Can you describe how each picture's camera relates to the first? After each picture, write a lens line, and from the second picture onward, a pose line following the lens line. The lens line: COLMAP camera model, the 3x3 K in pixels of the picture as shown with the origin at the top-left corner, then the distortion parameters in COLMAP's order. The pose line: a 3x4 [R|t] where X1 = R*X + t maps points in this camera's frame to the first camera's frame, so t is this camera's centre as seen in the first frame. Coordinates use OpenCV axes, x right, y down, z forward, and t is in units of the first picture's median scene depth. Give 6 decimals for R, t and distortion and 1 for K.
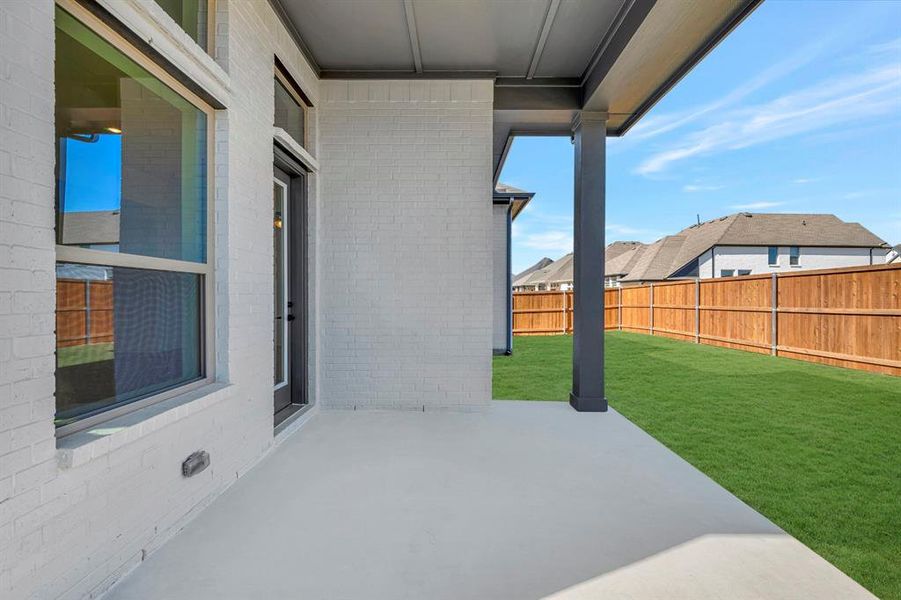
lens RADIAL K [[356.7, 0, 451.1], [0, 356.7, 297.6], [0, 0, 1]] dist [0.005797, 0.000063]
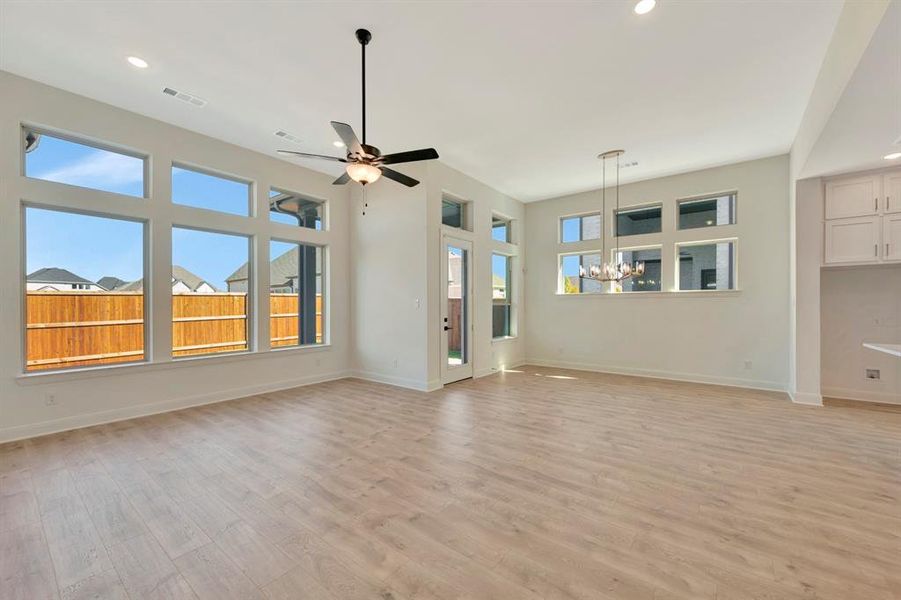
lens RADIAL K [[356.7, 0, 464.9], [0, 356.7, 309.4], [0, 0, 1]] dist [0.005797, 0.000063]
pose [[-0.807059, -0.011577, 0.590357, -0.805894], [-0.003515, 0.999884, 0.014802, -0.038119], [-0.590460, 0.009871, -0.807007, 1.249022]]
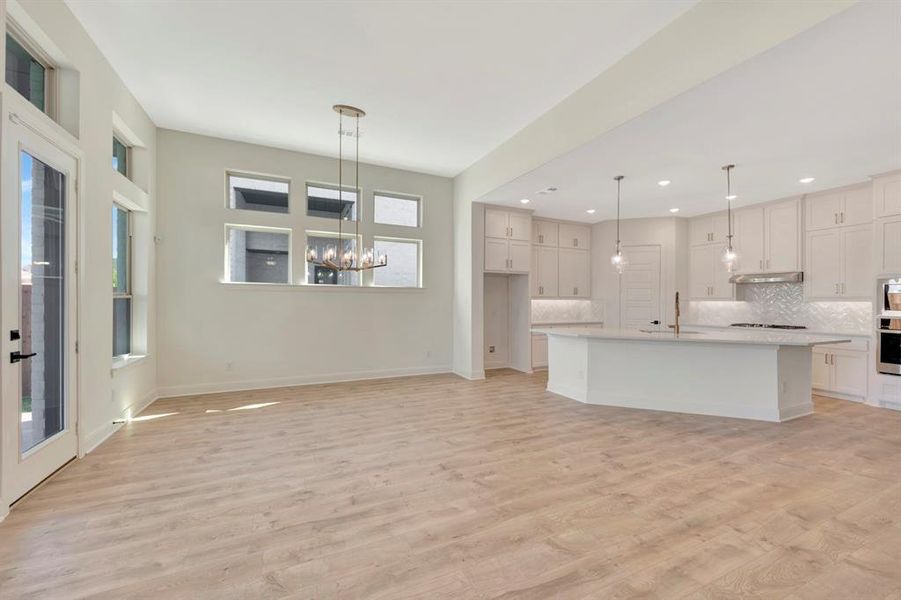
lens RADIAL K [[356.7, 0, 455.2], [0, 356.7, 302.3], [0, 0, 1]] dist [0.005797, 0.000063]
pose [[-0.901567, -0.011200, -0.432494, -0.476193], [-0.013591, 0.999905, 0.002438, -0.037865], [0.432426, 0.008076, -0.901633, 1.056146]]
